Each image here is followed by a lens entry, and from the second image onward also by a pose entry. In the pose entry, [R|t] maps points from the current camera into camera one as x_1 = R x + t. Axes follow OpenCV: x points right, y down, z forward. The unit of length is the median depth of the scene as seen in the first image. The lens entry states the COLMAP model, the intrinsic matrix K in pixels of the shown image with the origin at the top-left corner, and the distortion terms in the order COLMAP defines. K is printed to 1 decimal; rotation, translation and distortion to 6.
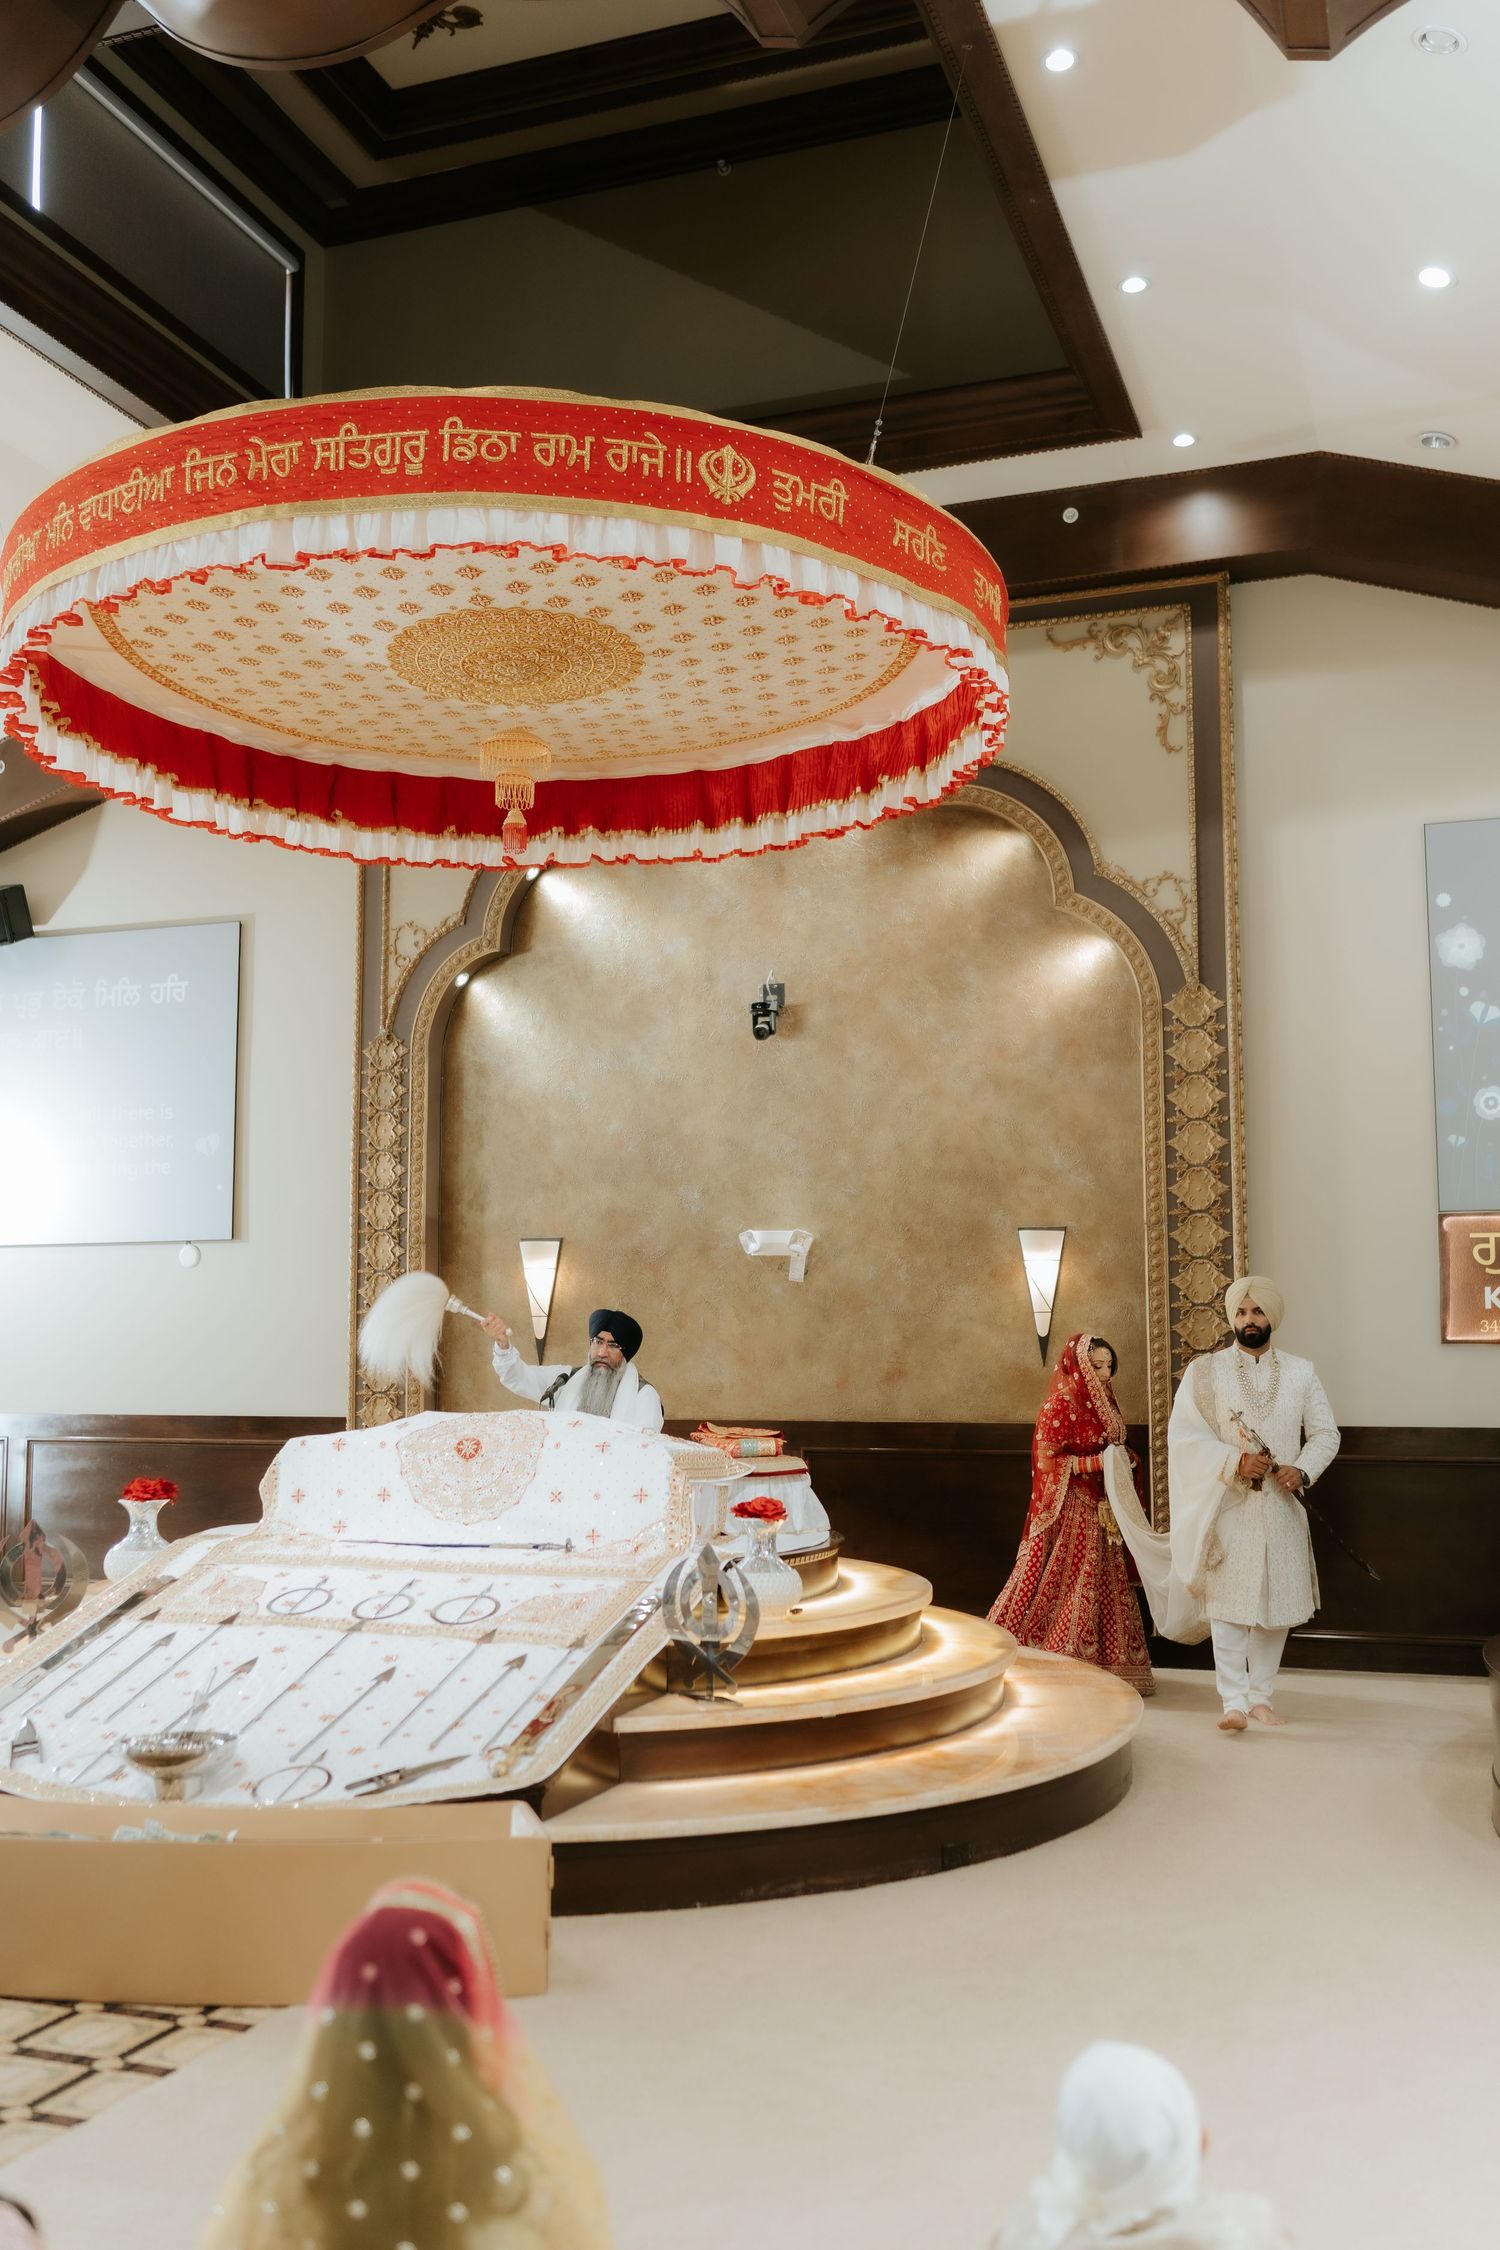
lens RADIAL K [[2063.9, 0, 748.3], [0, 2063.9, 1114.6], [0, 0, 1]] dist [-0.004554, 0.000000]
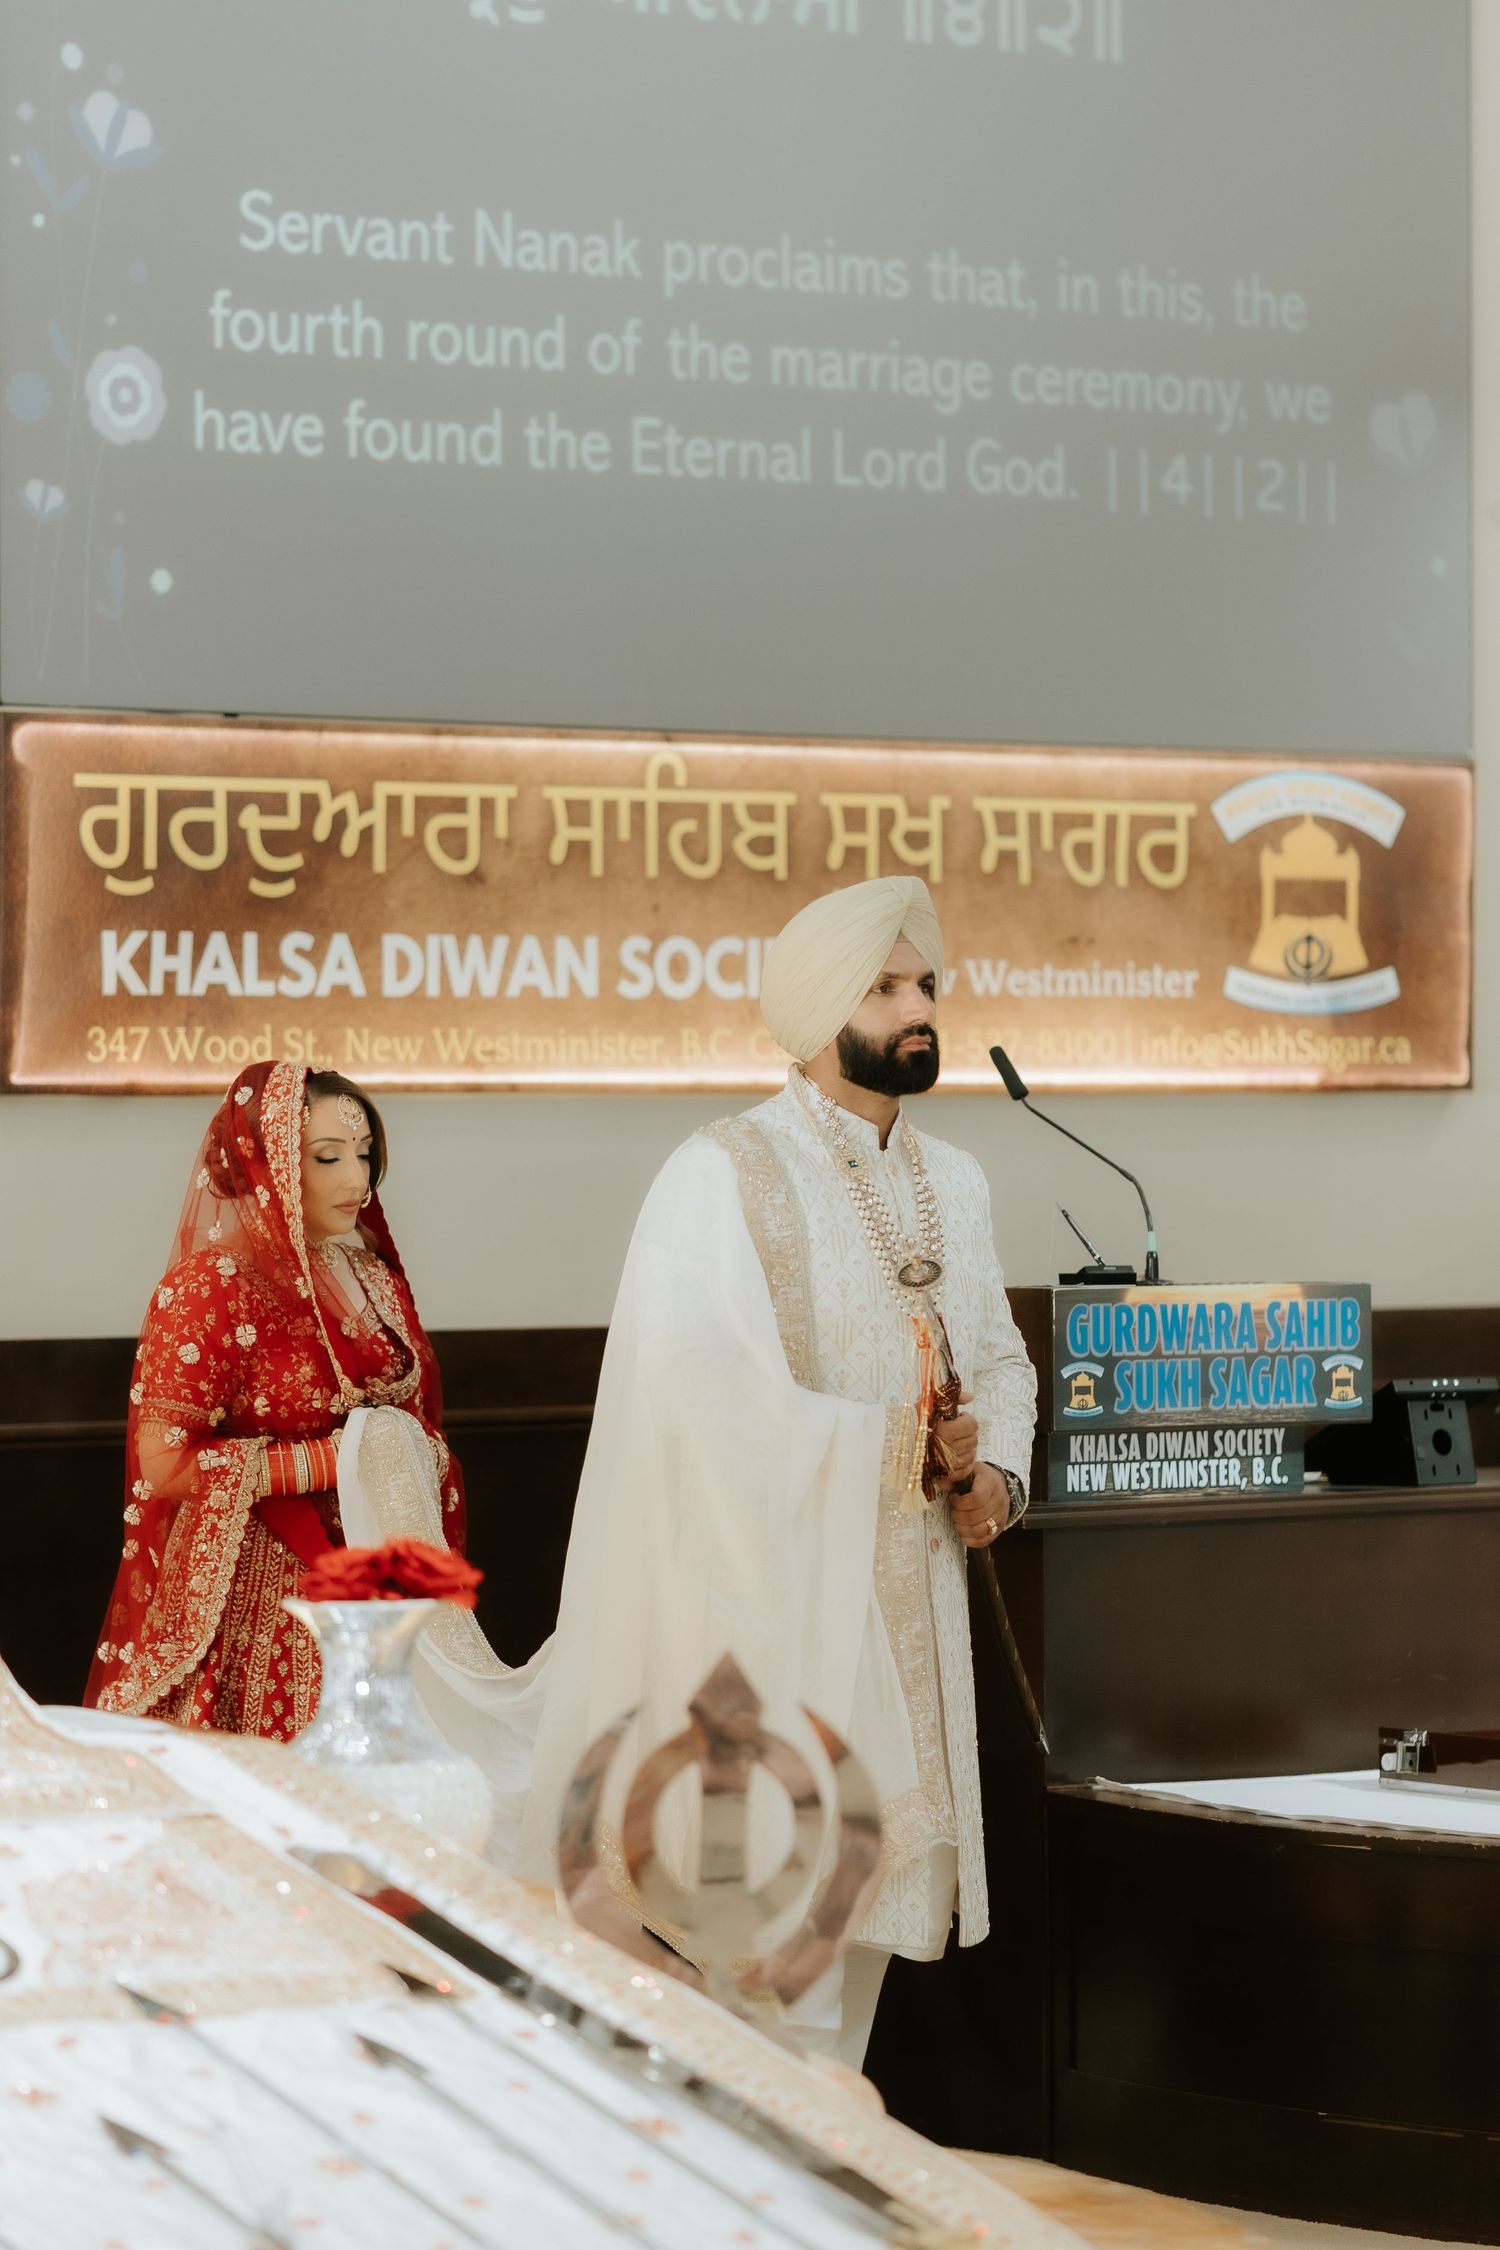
lens RADIAL K [[8550.4, 0, 756.3], [0, 8550.4, 1125.8], [0, 0, 1]] dist [0.101297, 0.000000]
pose [[0.495042, -0.000796, 0.868869, -0.829638], [-0.095578, 0.993881, 0.055367, 0.026228], [-0.863596, -0.110454, 0.491937, 0.198874]]
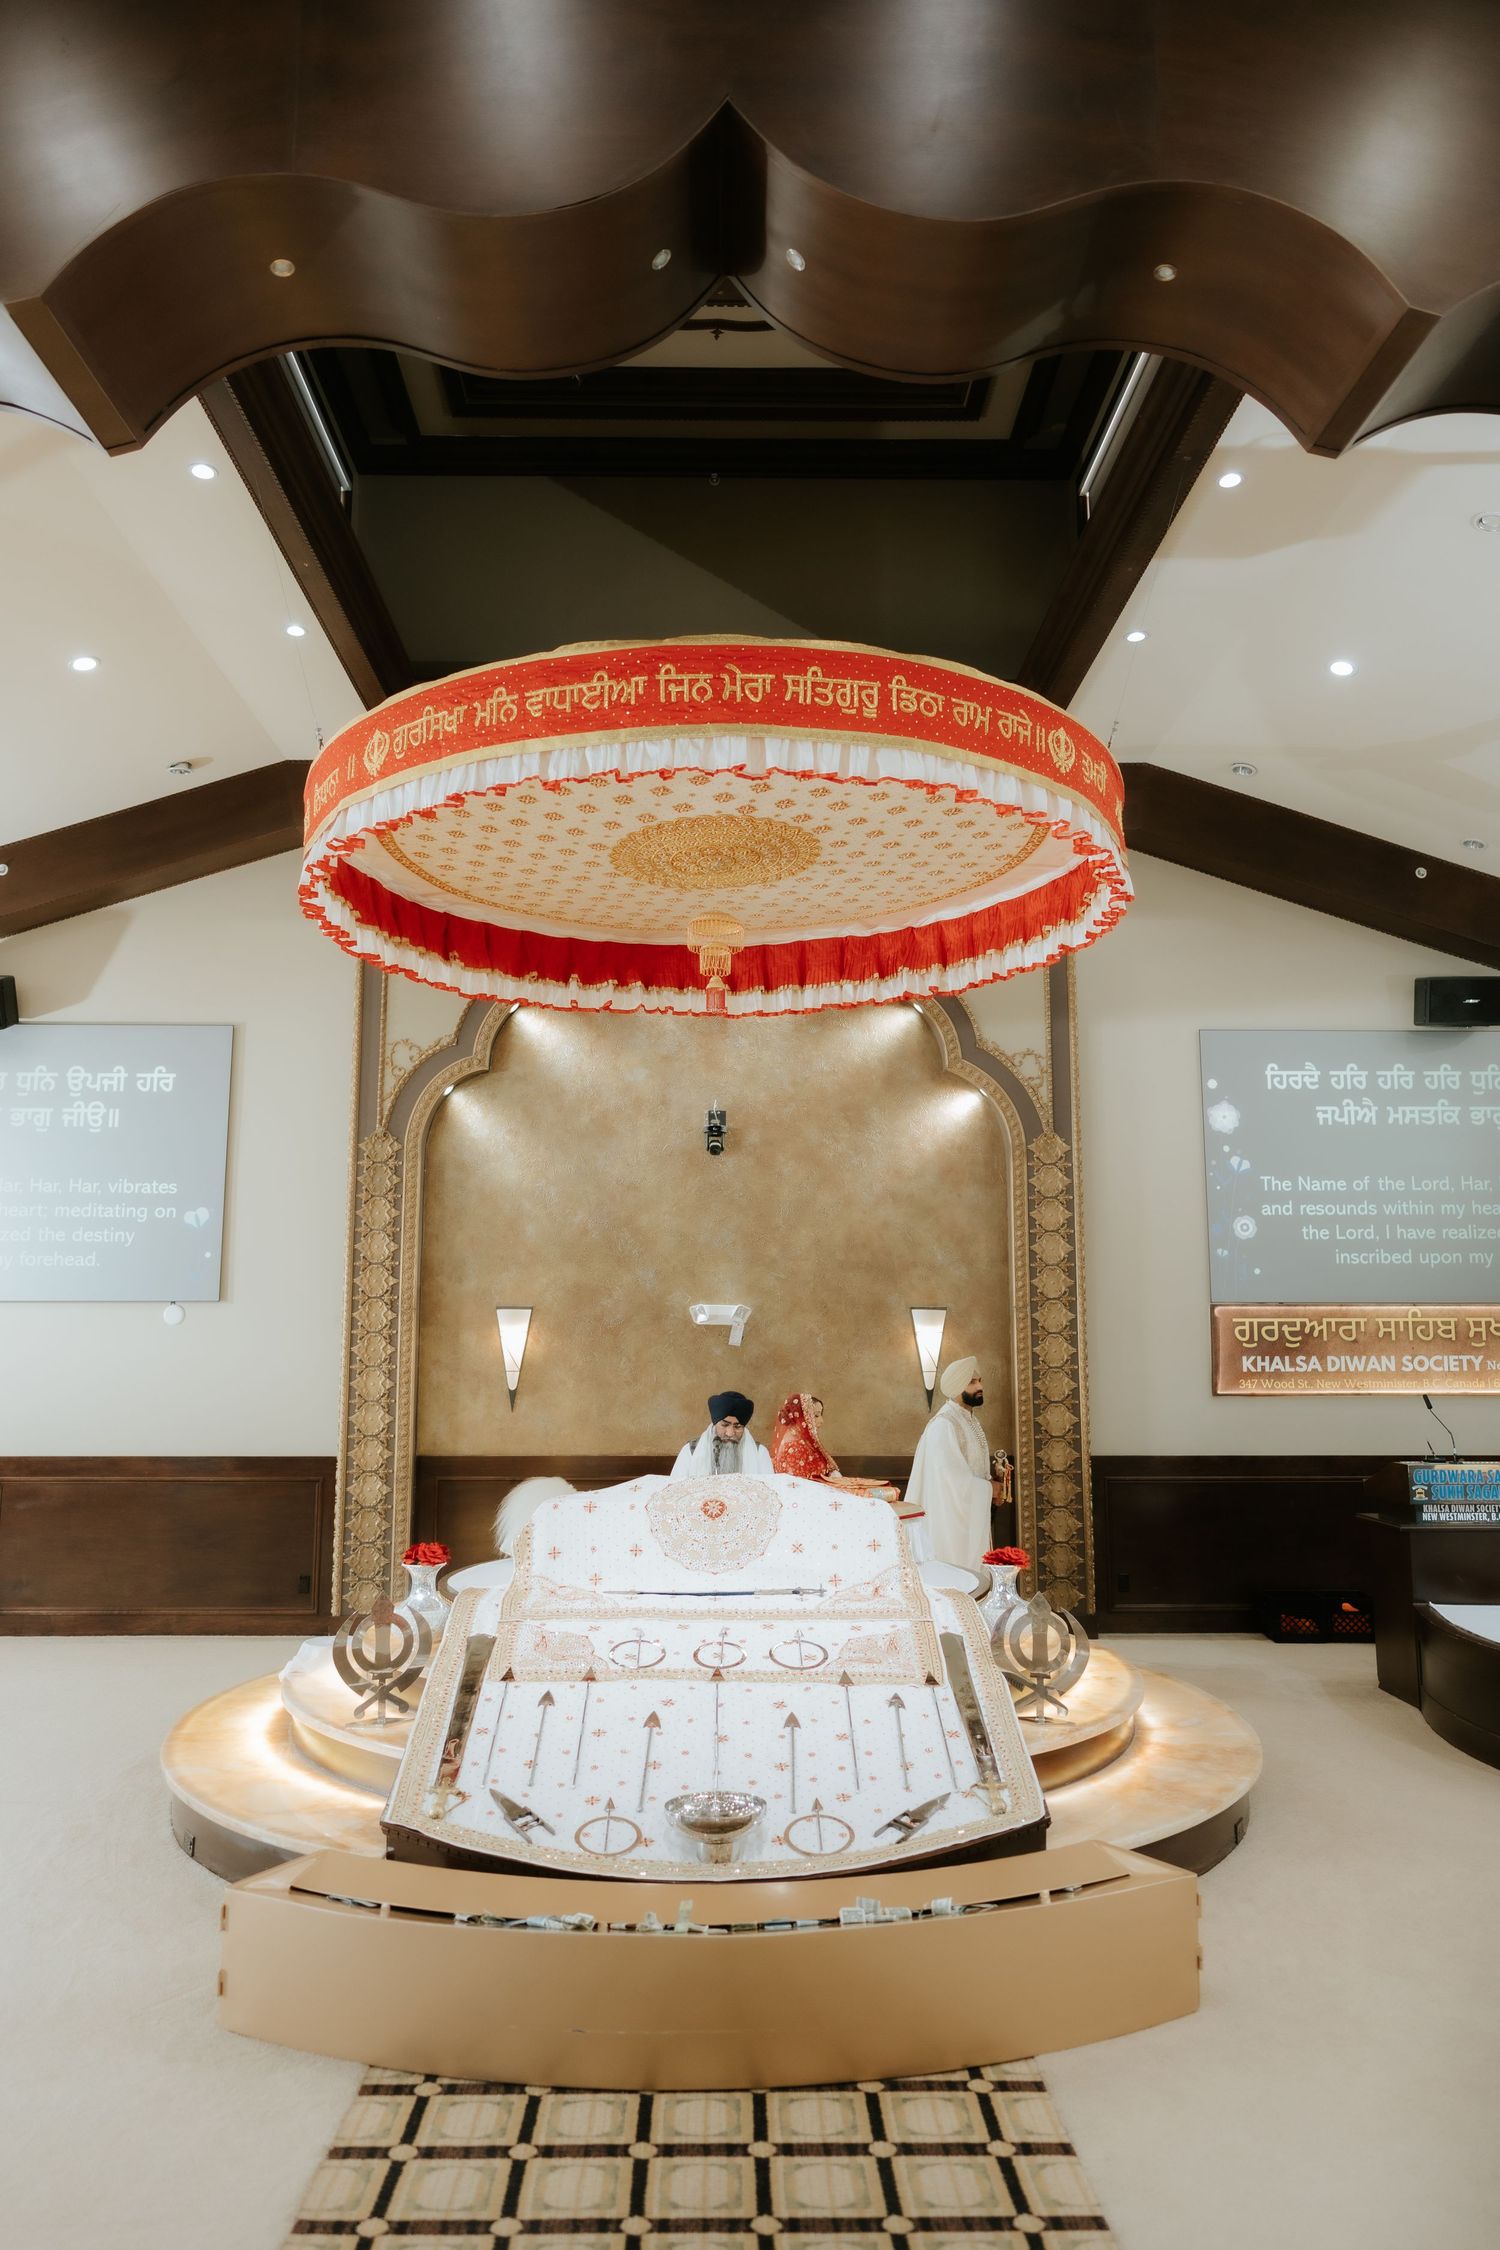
lens RADIAL K [[1511.2, 0, 730.9], [0, 1511.2, 1118.4], [0, 0, 1]] dist [0.000256, -0.026906]
pose [[0.938801, 0.054495, 0.340122, -0.343252], [-0.042648, 0.998198, -0.042217, -0.022074], [-0.341810, 0.025128, 0.939433, 0.129712]]
